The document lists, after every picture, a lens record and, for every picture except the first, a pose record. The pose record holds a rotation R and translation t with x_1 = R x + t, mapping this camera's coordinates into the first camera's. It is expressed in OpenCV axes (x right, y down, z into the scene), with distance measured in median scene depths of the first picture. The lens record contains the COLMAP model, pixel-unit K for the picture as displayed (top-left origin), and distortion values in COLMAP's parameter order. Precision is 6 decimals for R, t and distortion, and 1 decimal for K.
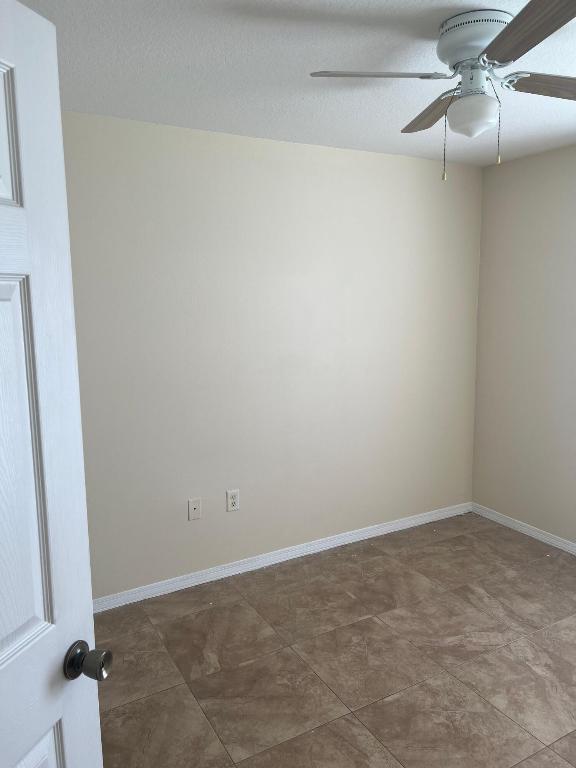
lens RADIAL K [[579.9, 0, 291.9], [0, 579.9, 384.0], [0, 0, 1]] dist [0.040995, -0.040085]
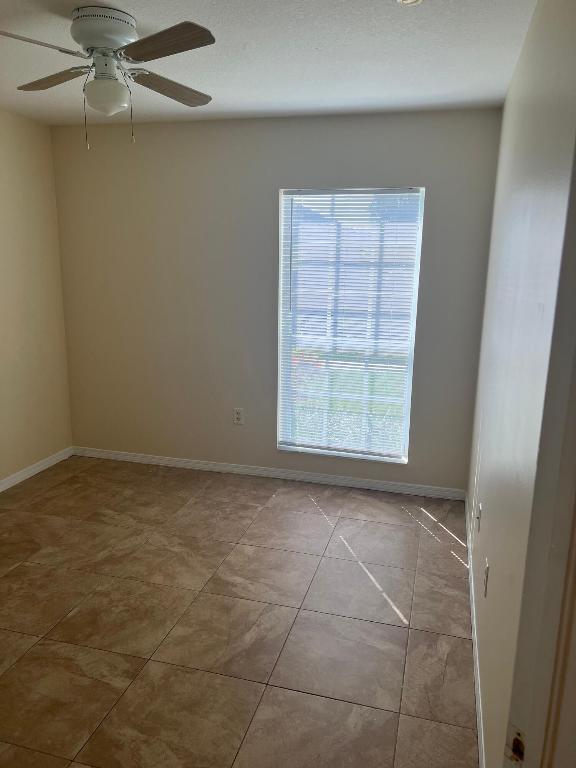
lens RADIAL K [[579.9, 0, 290.4], [0, 579.9, 384.8], [0, 0, 1]] dist [0.040995, -0.040085]
pose [[0.710449, -0.135165, 0.690646, -0.224804], [0.084476, 0.990666, 0.106984, 0.016330], [-0.698660, -0.017663, 0.715236, -0.079600]]
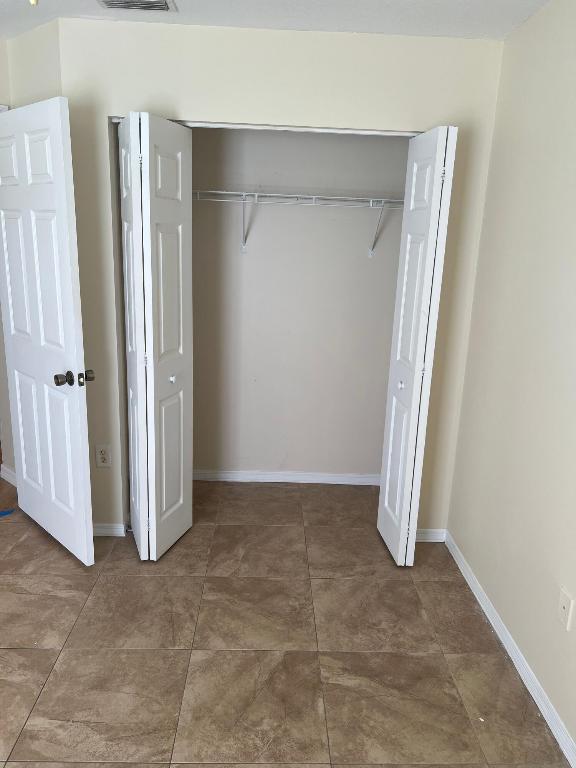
lens RADIAL K [[579.9, 0, 294.5], [0, 579.9, 382.7], [0, 0, 1]] dist [0.040995, -0.040085]
pose [[-0.469215, 0.215328, -0.856429, 0.518600], [-0.159984, 0.933041, 0.322241, -0.180481], [0.868471, 0.288216, -0.403348, 1.150829]]
